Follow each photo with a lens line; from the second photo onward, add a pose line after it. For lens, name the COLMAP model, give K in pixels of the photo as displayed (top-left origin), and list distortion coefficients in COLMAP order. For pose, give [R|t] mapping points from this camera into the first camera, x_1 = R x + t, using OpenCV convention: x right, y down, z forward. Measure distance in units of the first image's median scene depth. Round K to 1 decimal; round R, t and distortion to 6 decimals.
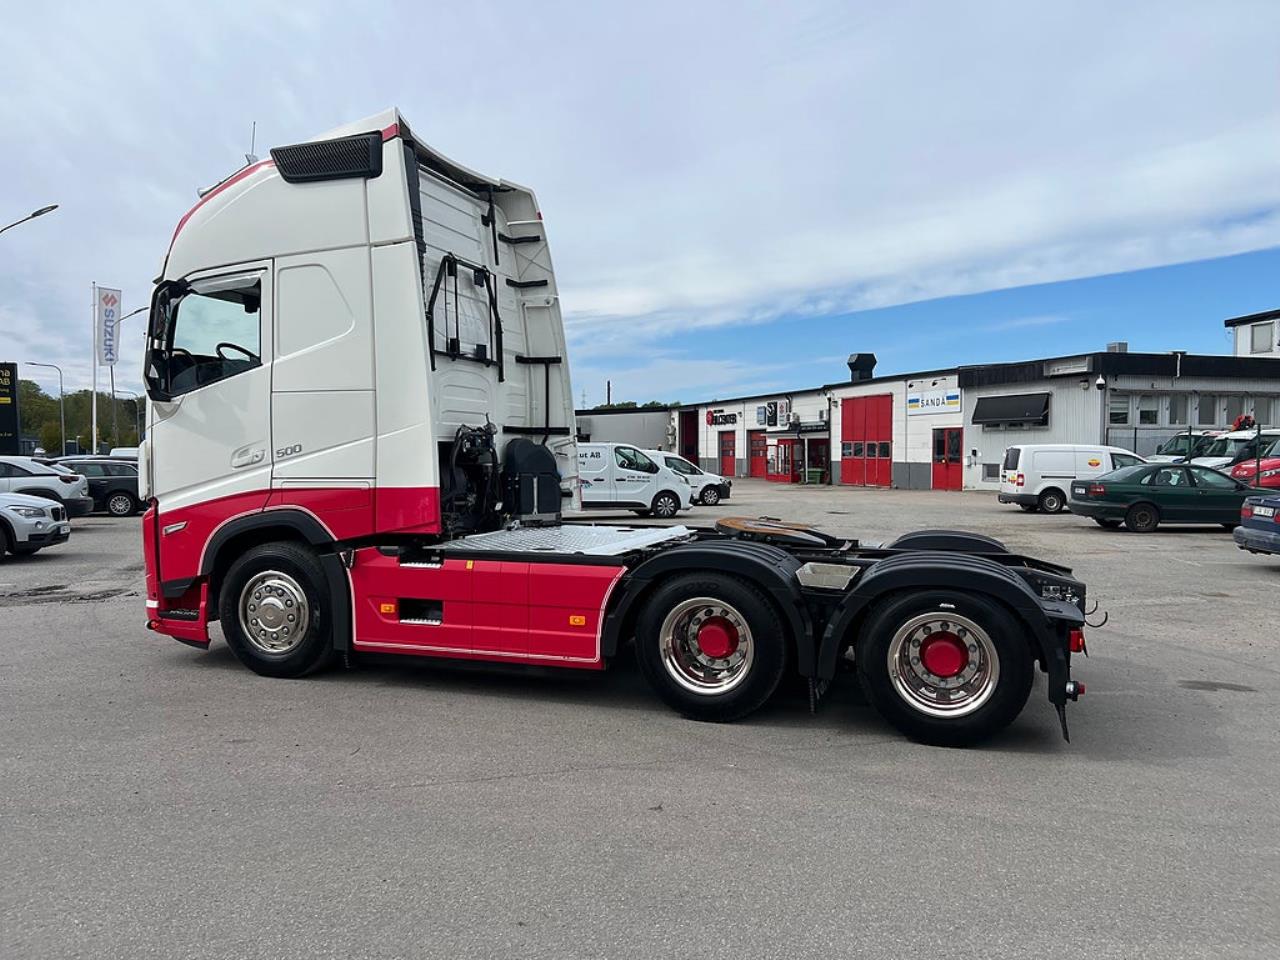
lens RADIAL K [[967.3, 0, 636.5], [0, 967.3, 488.3], [0, 0, 1]] dist [0.065867, -0.078529]
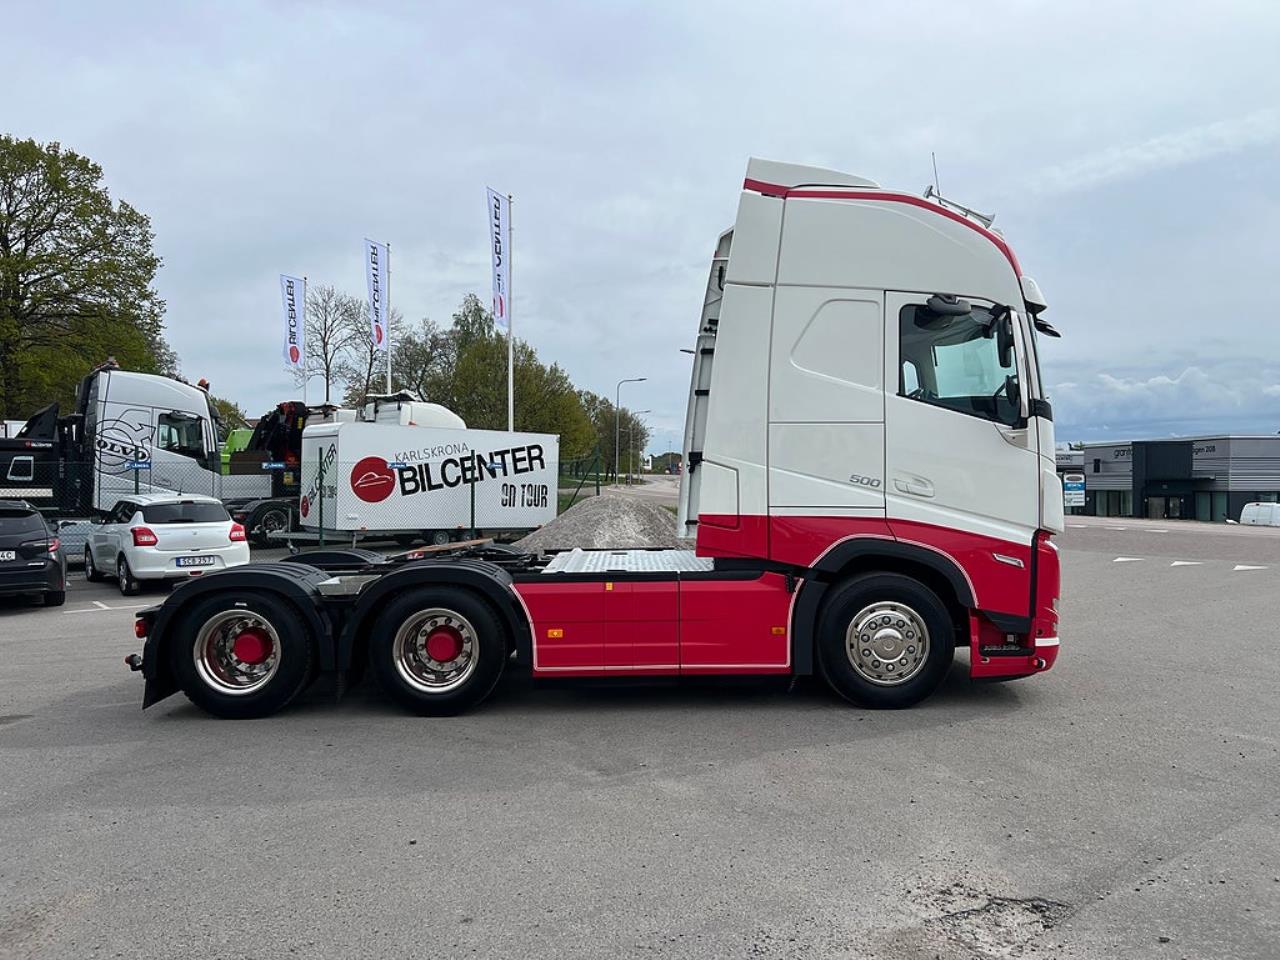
lens RADIAL K [[967.3, 0, 651.7], [0, 967.3, 485.0], [0, 0, 1]] dist [0.065867, -0.078529]
pose [[0.387778, -0.018819, 0.921561, -1.081007], [0.050869, 0.998705, -0.001010, -0.025770], [-0.920348, 0.047271, 0.388233, 0.392672]]
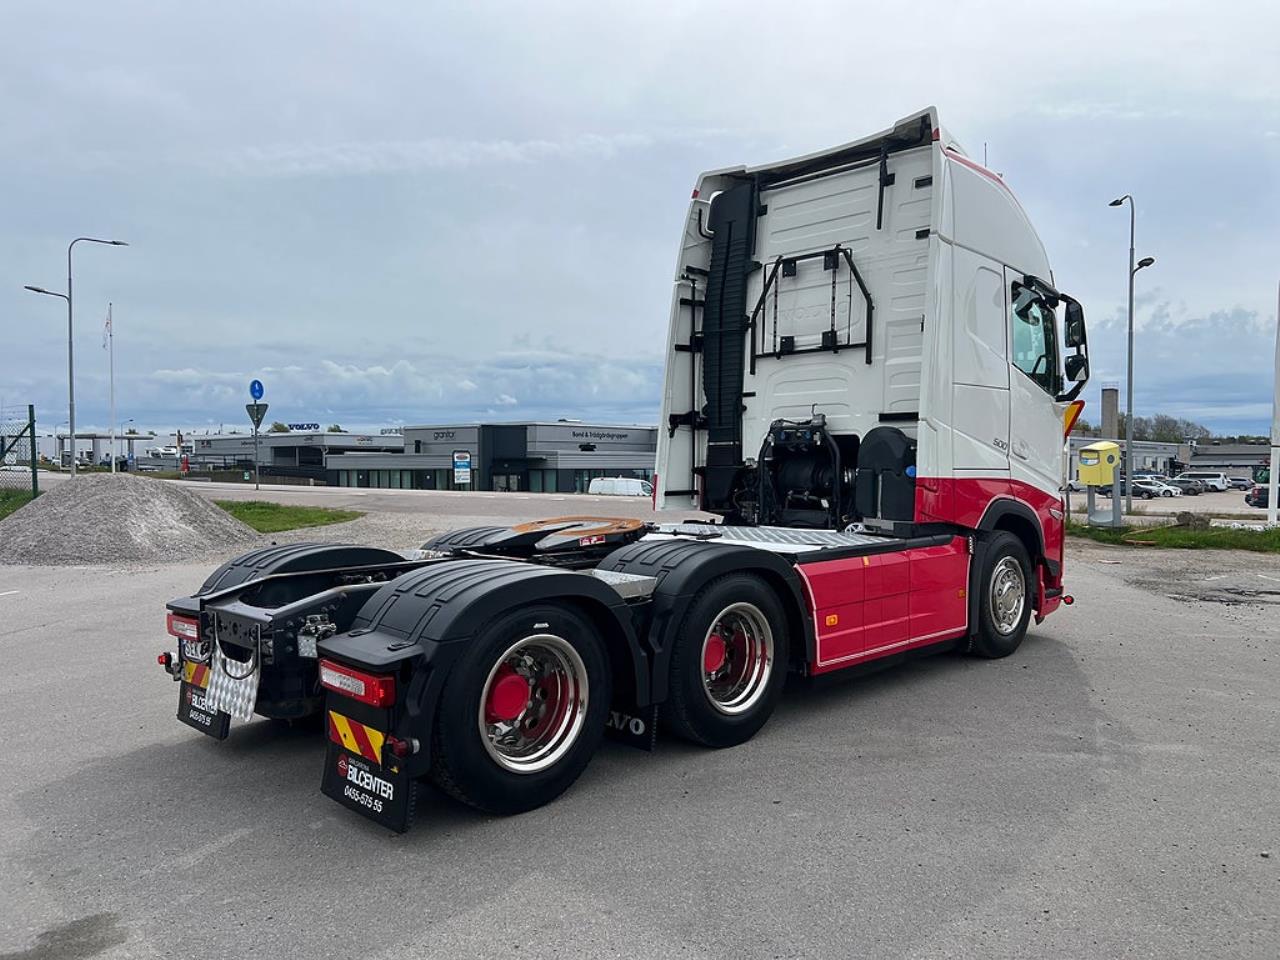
lens RADIAL K [[967.3, 0, 651.1], [0, 967.3, 491.0], [0, 0, 1]] dist [0.065867, -0.078529]
pose [[-0.350669, -0.042102, 0.935553, -0.935687], [0.039963, 0.997406, 0.059865, -0.047071], [-0.935646, 0.058381, -0.348077, 1.290769]]
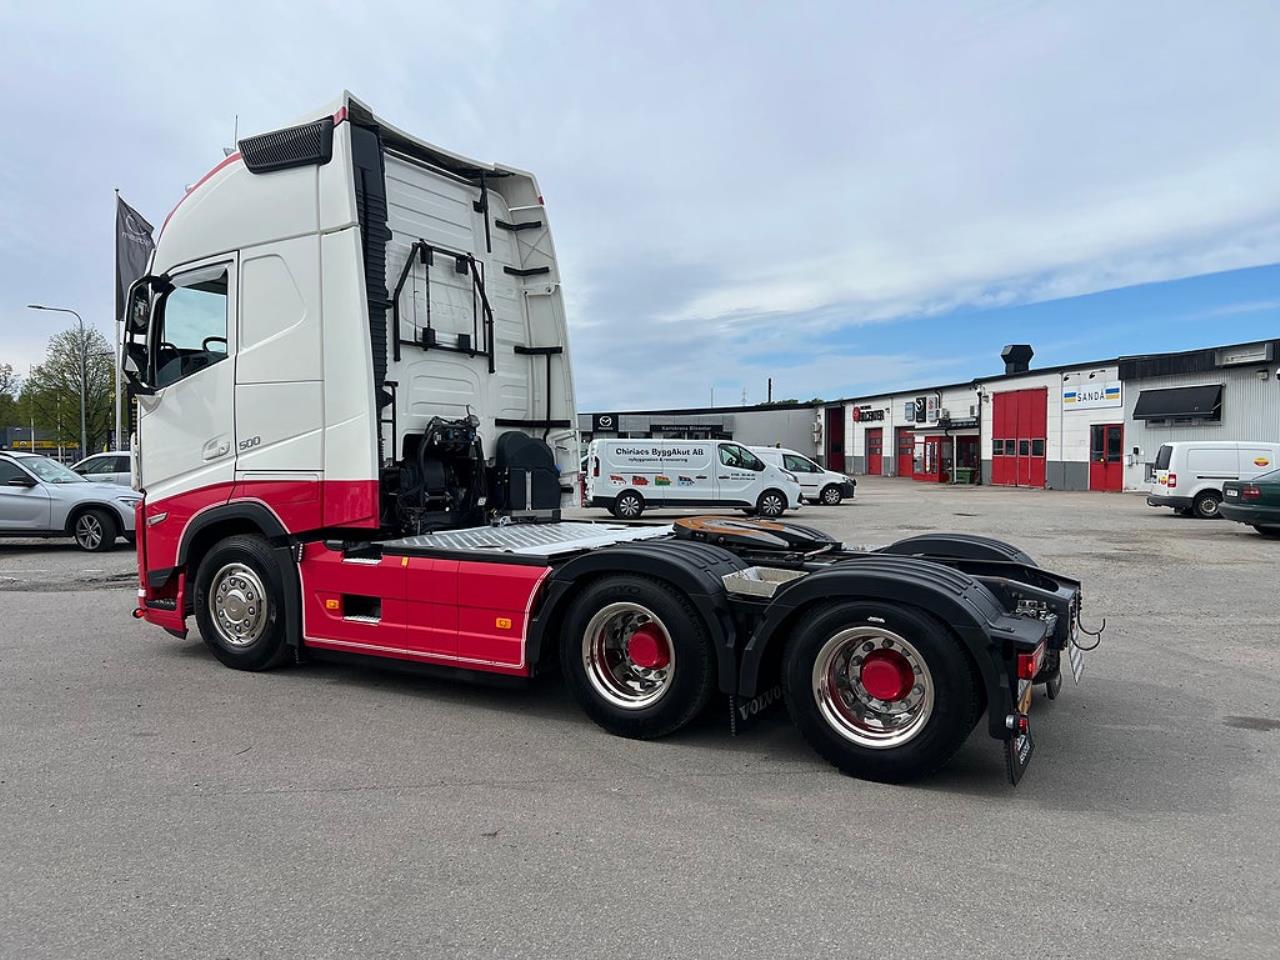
lens RADIAL K [[967.3, 0, 635.8], [0, 967.3, 487.4], [0, 0, 1]] dist [0.065867, -0.078529]
pose [[0.985712, 0.008505, -0.168225, 0.192836], [-0.008399, 0.999964, 0.001338, 0.002099], [0.168231, 0.000094, 0.985748, 0.081223]]
